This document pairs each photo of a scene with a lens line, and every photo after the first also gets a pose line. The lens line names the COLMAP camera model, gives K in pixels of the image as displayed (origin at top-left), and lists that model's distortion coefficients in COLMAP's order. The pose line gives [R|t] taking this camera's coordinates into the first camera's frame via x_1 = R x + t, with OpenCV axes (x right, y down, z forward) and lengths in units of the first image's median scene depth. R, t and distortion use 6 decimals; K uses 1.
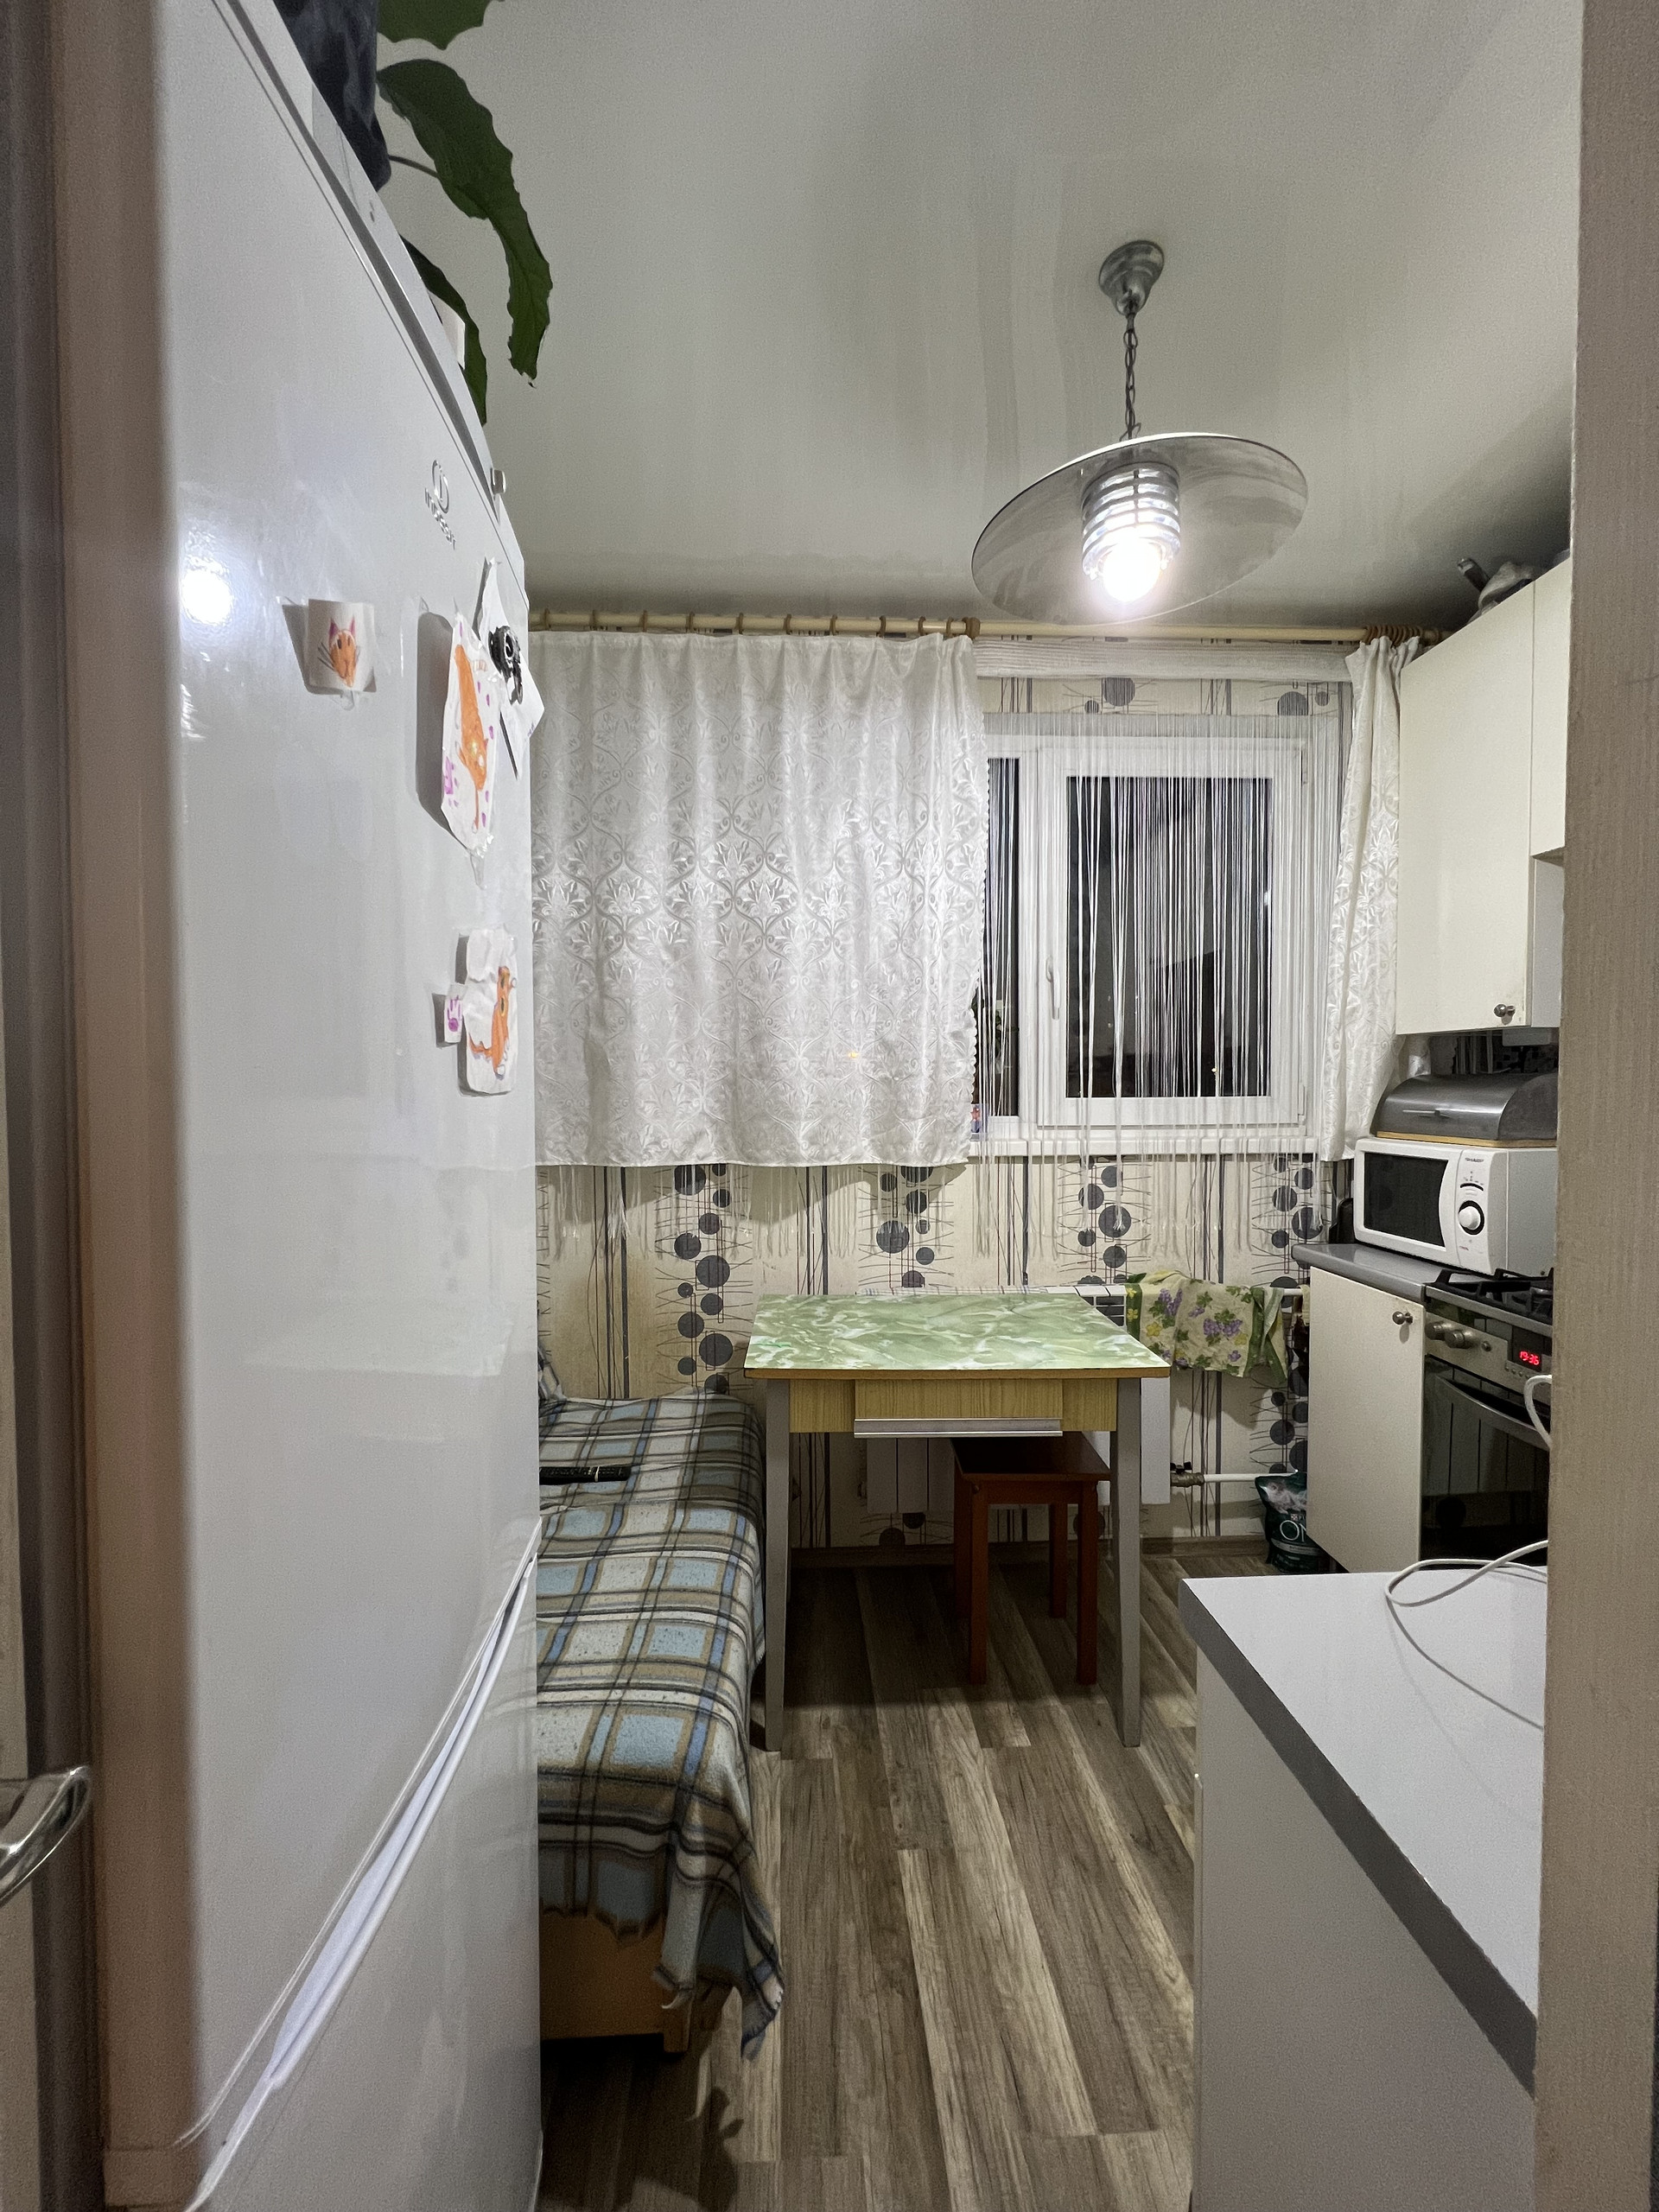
lens RADIAL K [[883.2, 0, 828.3], [0, 883.2, 1108.8], [0, 0, 1]] dist [-0.000913, 0.000733]
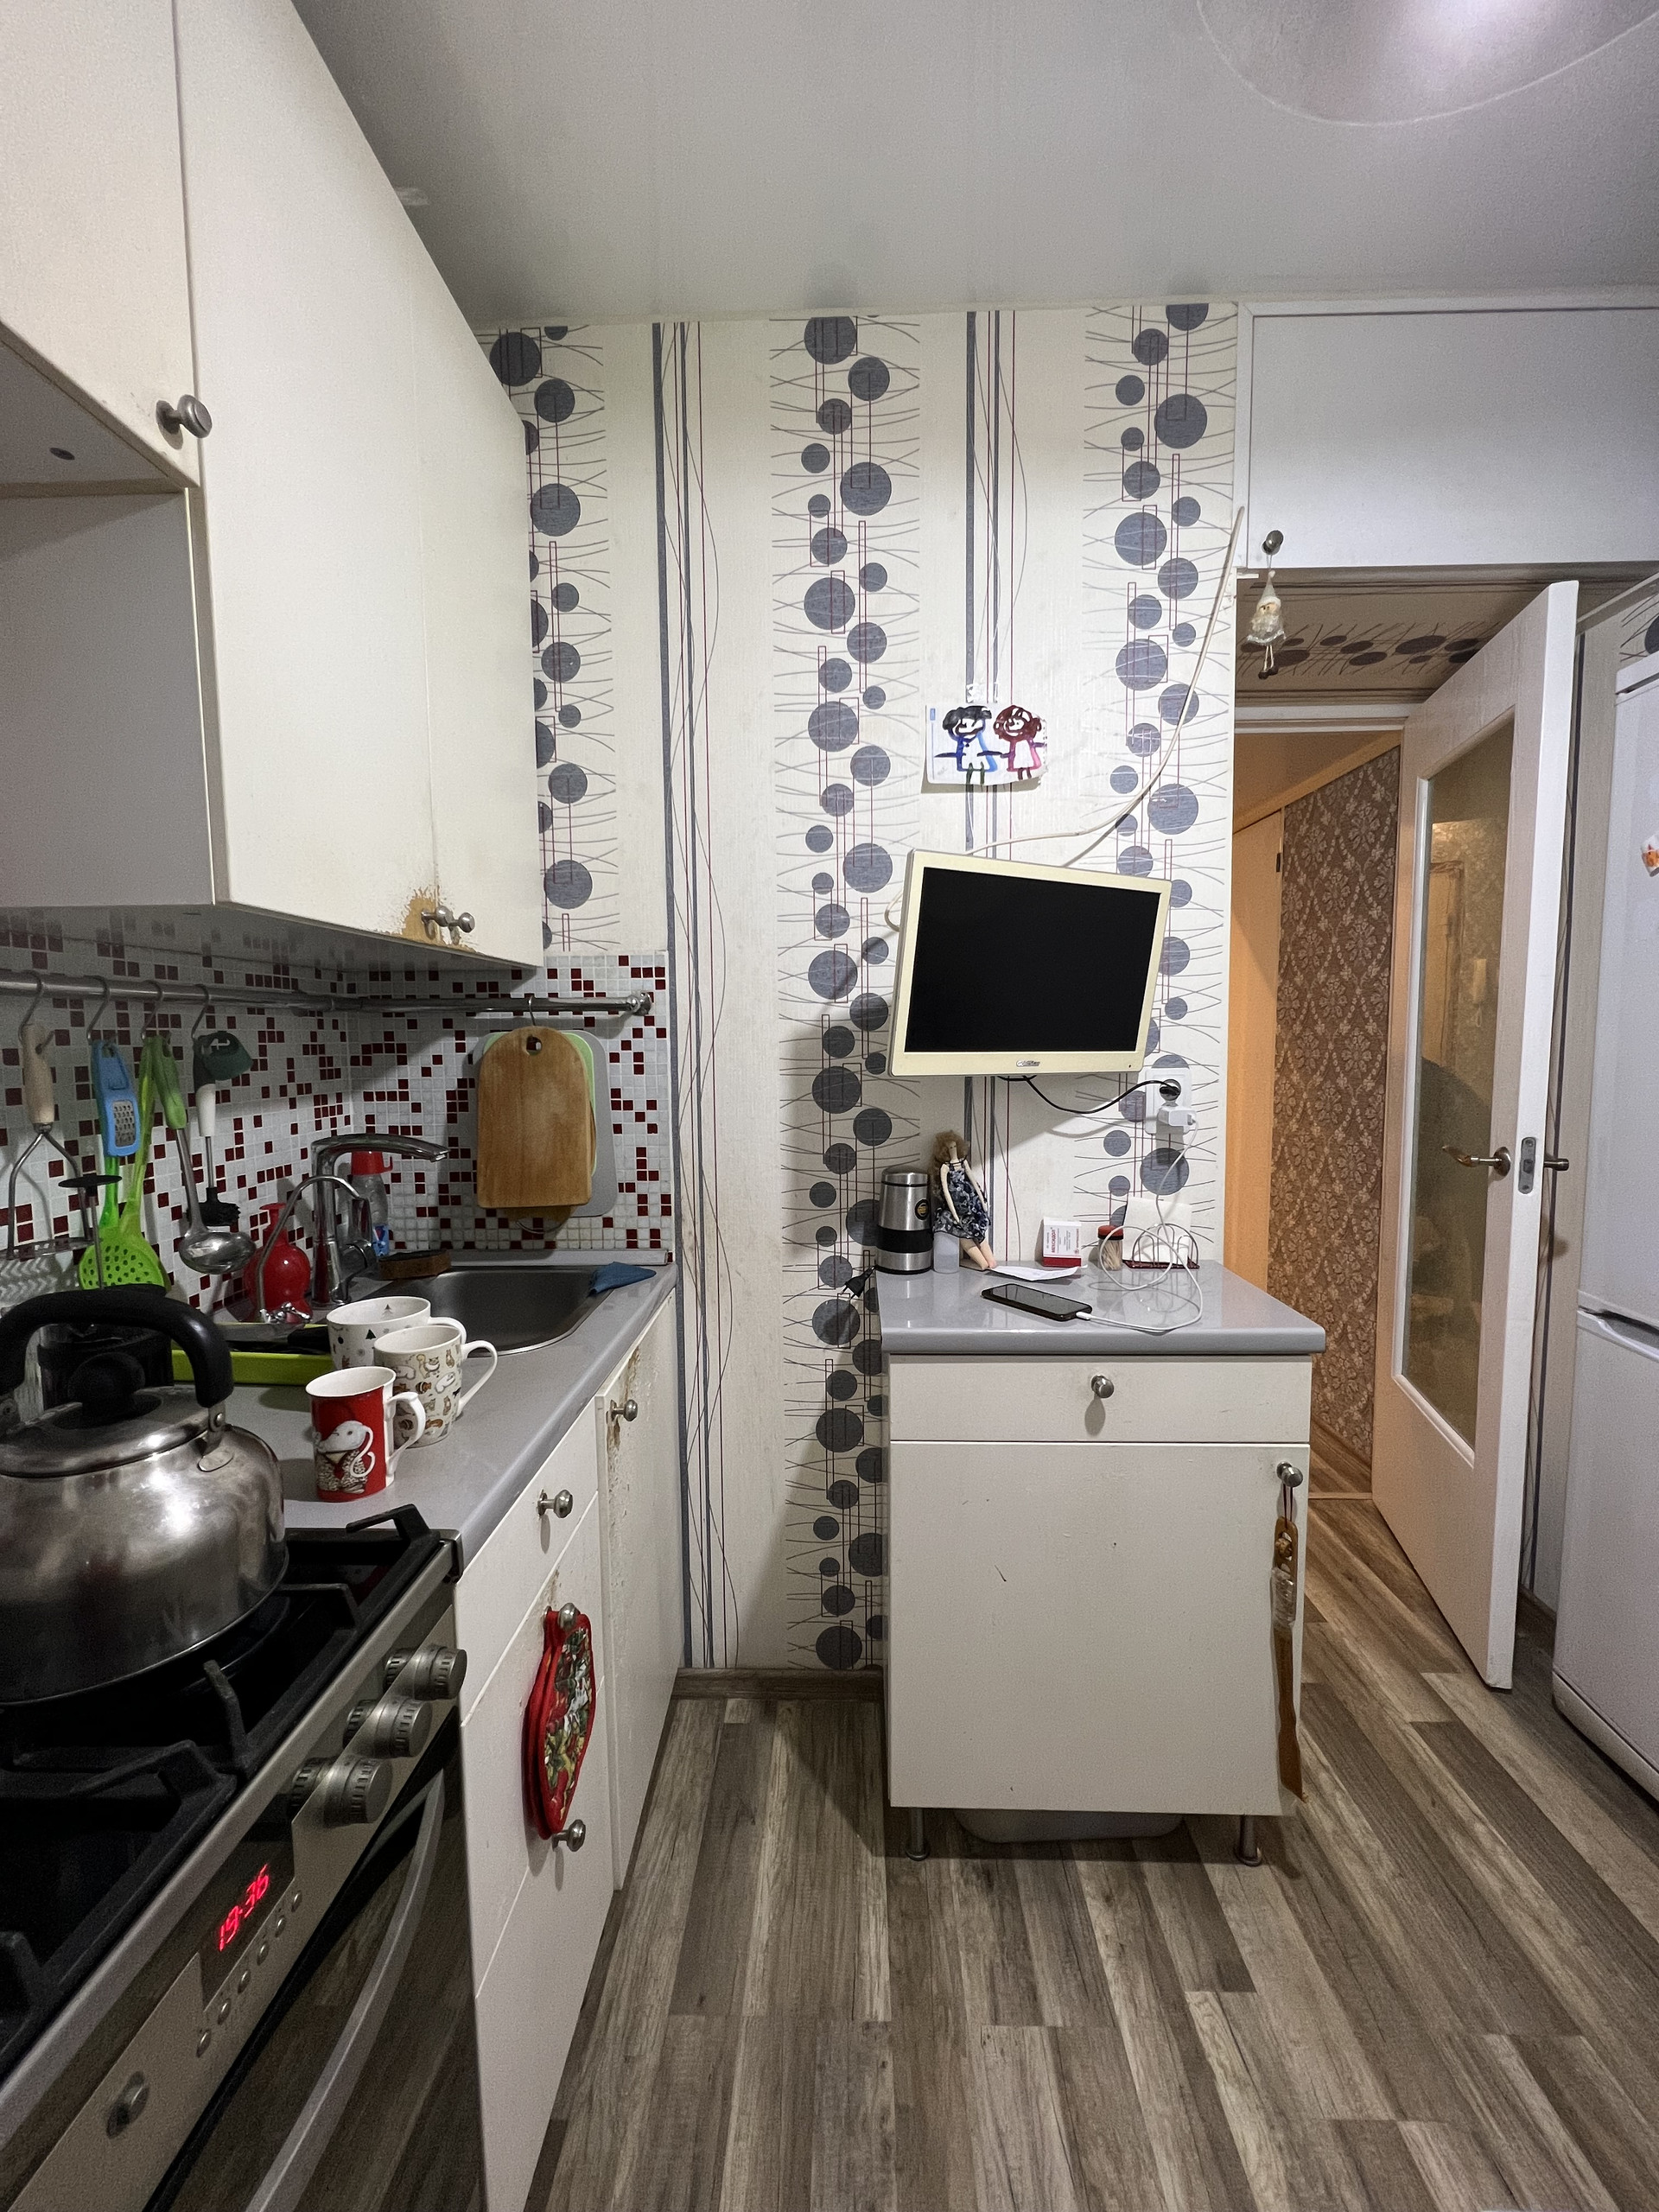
lens RADIAL K [[883.2, 0, 828.3], [0, 883.2, 1108.8], [0, 0, 1]] dist [-0.000913, 0.000733]
pose [[-0.996583, 0.009170, 0.082084, 0.398717], [0.018172, 0.993810, 0.109597, -0.020917], [-0.080571, 0.110714, -0.990581, 0.900709]]
